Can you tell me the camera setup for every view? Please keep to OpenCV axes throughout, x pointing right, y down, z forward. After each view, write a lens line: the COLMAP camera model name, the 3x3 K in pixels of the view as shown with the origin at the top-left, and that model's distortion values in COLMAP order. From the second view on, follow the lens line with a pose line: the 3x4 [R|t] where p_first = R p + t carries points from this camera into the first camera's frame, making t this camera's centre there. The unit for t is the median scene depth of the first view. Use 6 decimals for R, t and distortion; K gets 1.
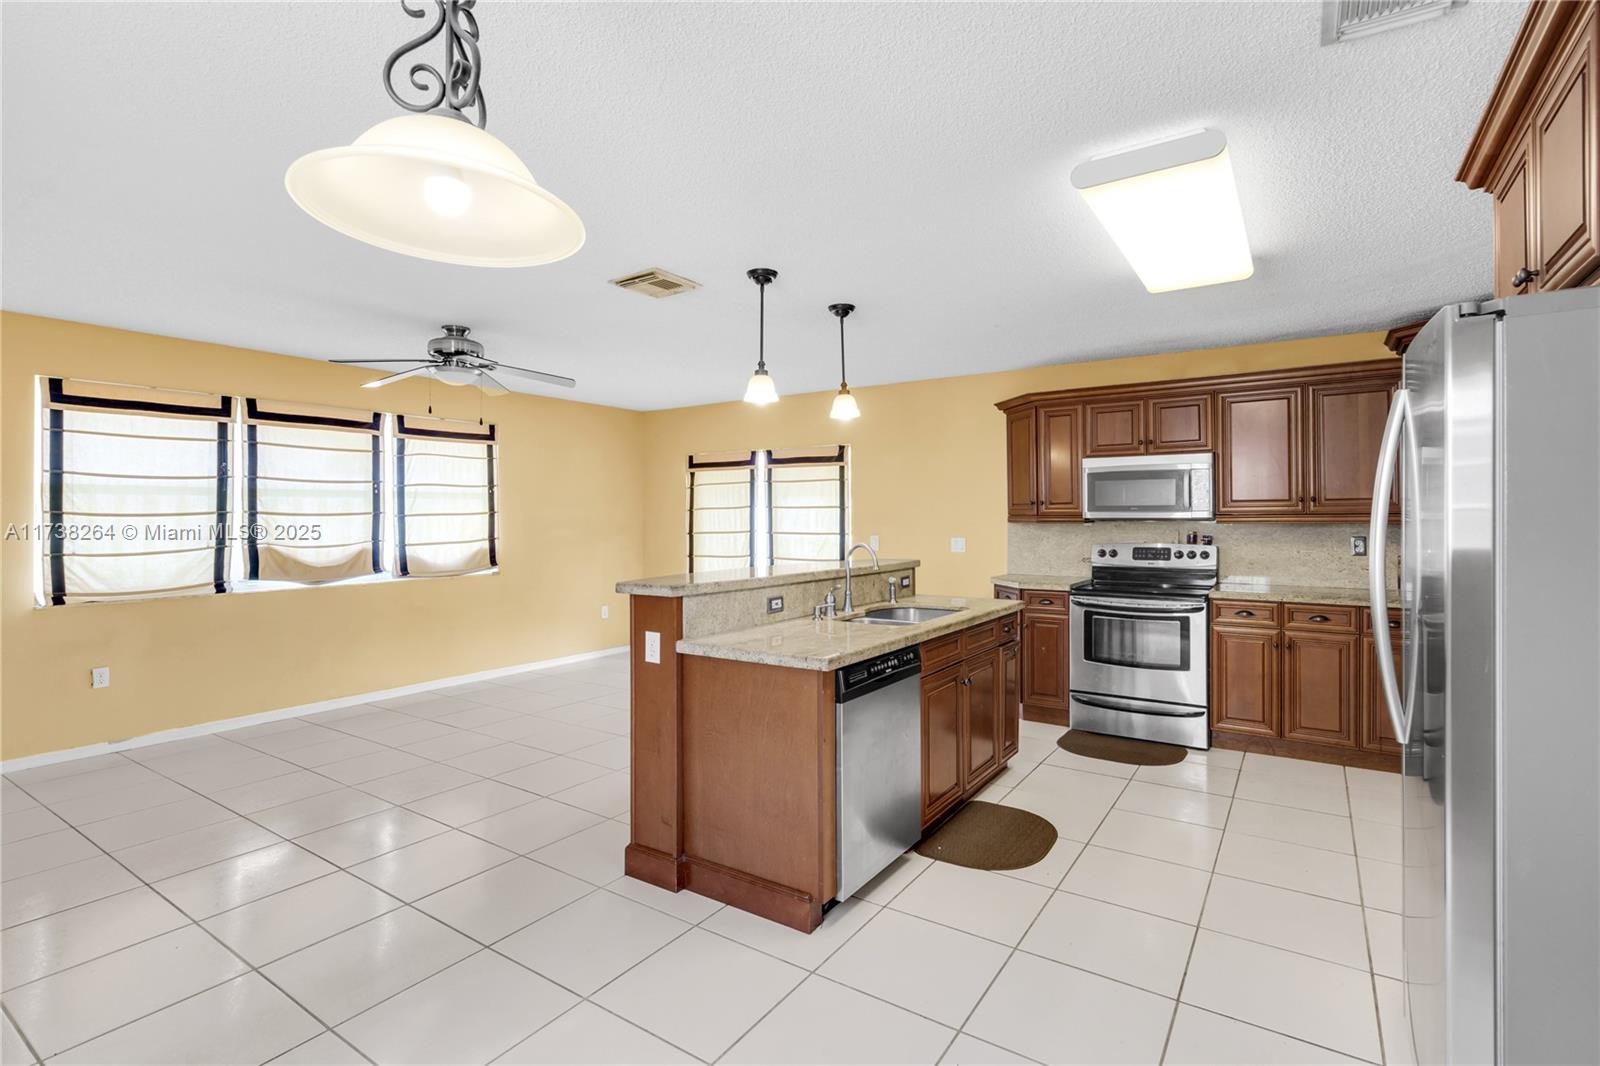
lens RADIAL K [[725.3, 0, 795.9], [0, 725.3, 515.4], [0, 0, 1]] dist [-0.002053, -0.000459]
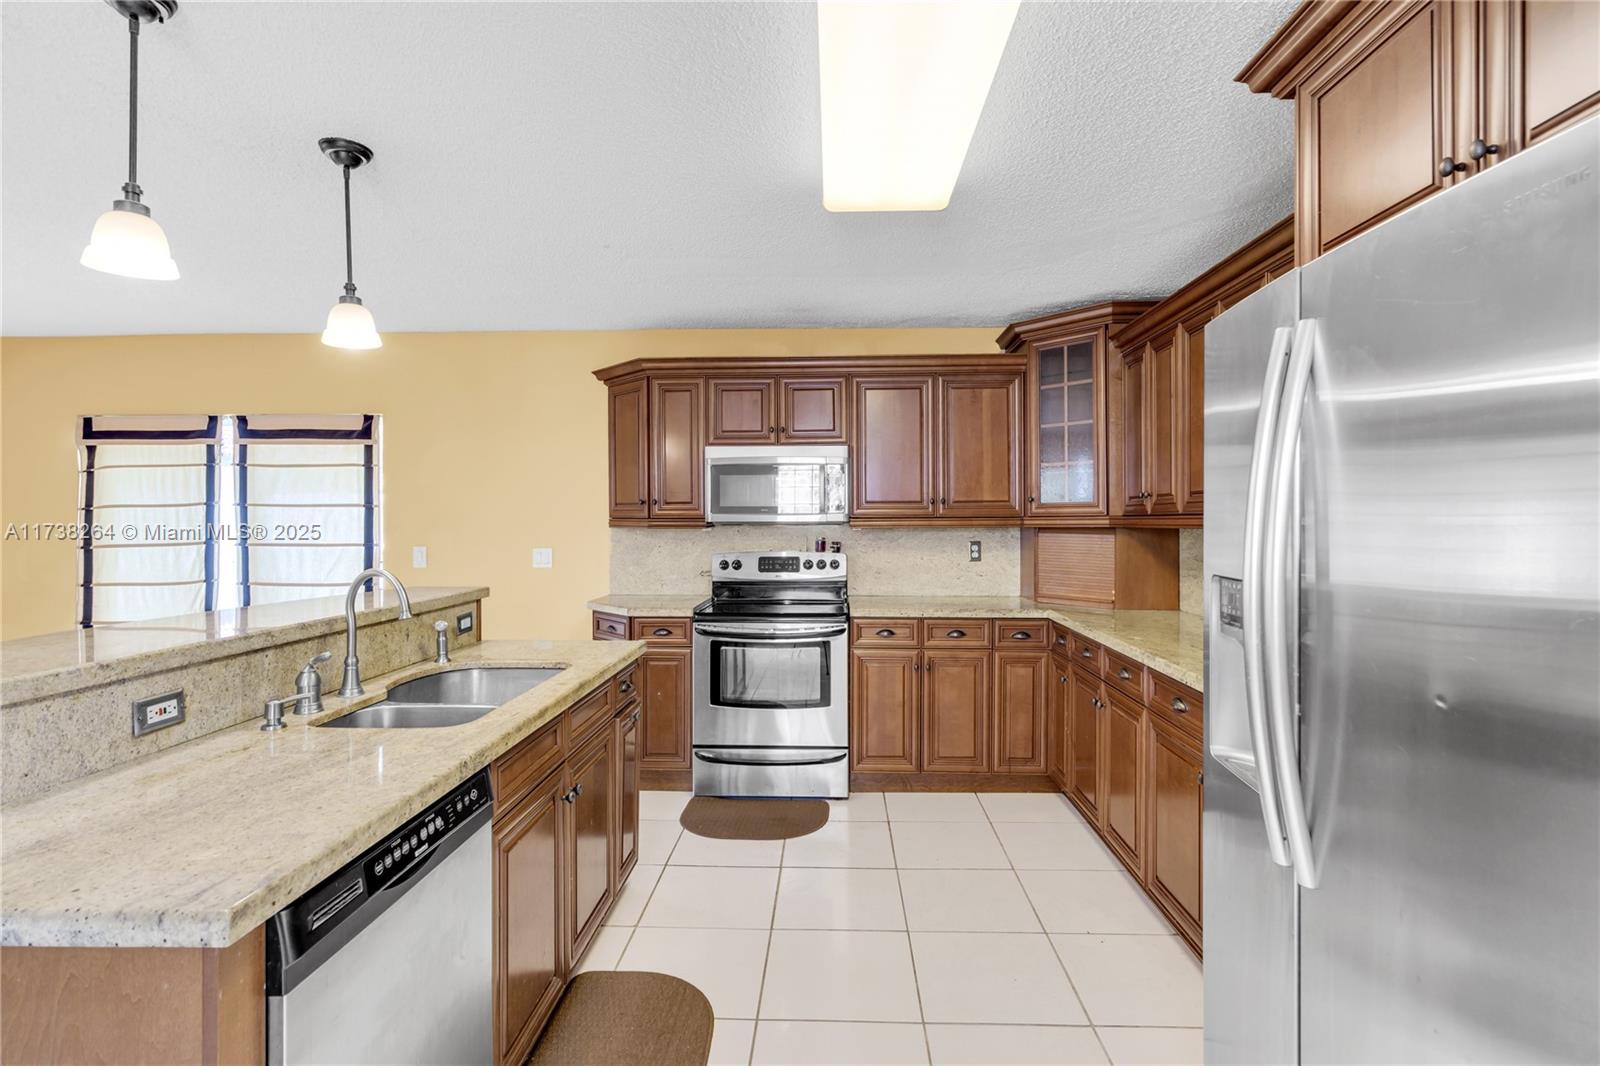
lens RADIAL K [[852.8, 0, 806.1], [0, 852.8, 509.7], [0, 0, 1]] dist [-0.001049, 0.001674]
pose [[0.864273, 0.006731, 0.502978, 0.025719], [-0.001956, 0.999948, -0.010020, -0.000524], [-0.503019, 0.007676, 0.864241, 0.158668]]
